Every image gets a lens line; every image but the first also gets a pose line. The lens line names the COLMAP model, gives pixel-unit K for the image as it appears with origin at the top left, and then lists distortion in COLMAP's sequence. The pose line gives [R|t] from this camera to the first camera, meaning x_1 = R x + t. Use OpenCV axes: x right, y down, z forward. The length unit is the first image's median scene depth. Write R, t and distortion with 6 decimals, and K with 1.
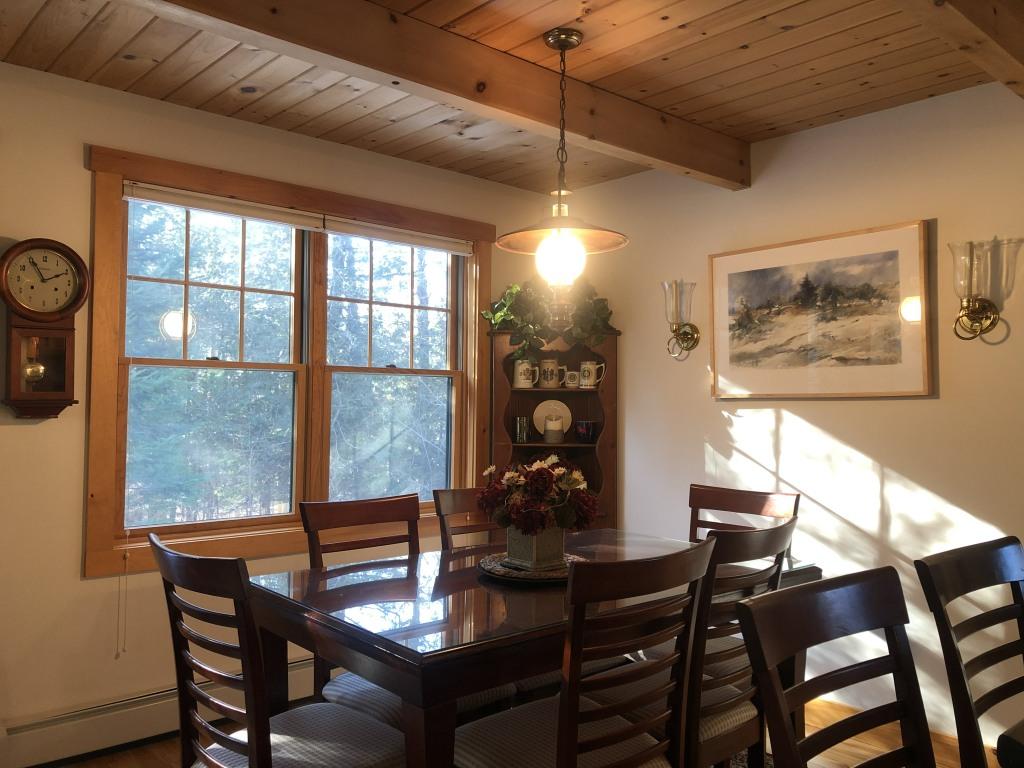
lens RADIAL K [[836.1, 0, 508.3], [0, 836.1, 381.6], [0, 0, 1]] dist [0.029074, -0.021016]
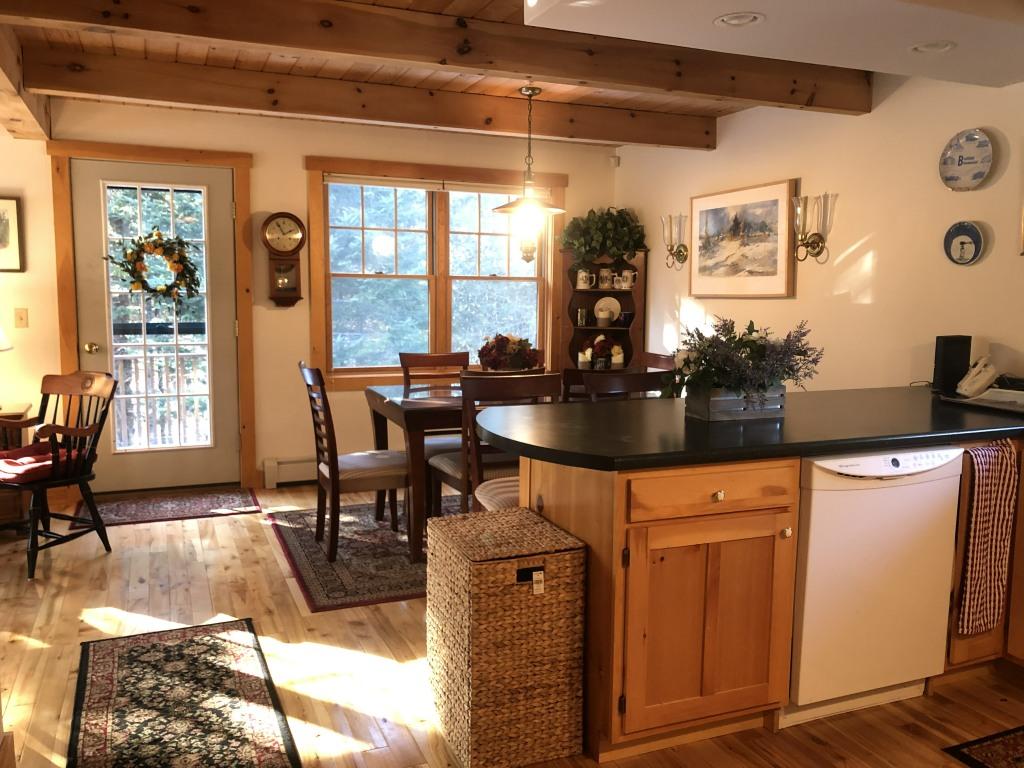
lens RADIAL K [[836.1, 0, 518.6], [0, 836.1, 388.8], [0, 0, 1]] dist [0.029074, -0.021016]
pose [[0.951052, 0.036279, -0.306894, 0.441140], [0.007362, 0.990144, 0.139862, -0.030162], [0.308943, -0.135276, 0.941411, -0.535761]]
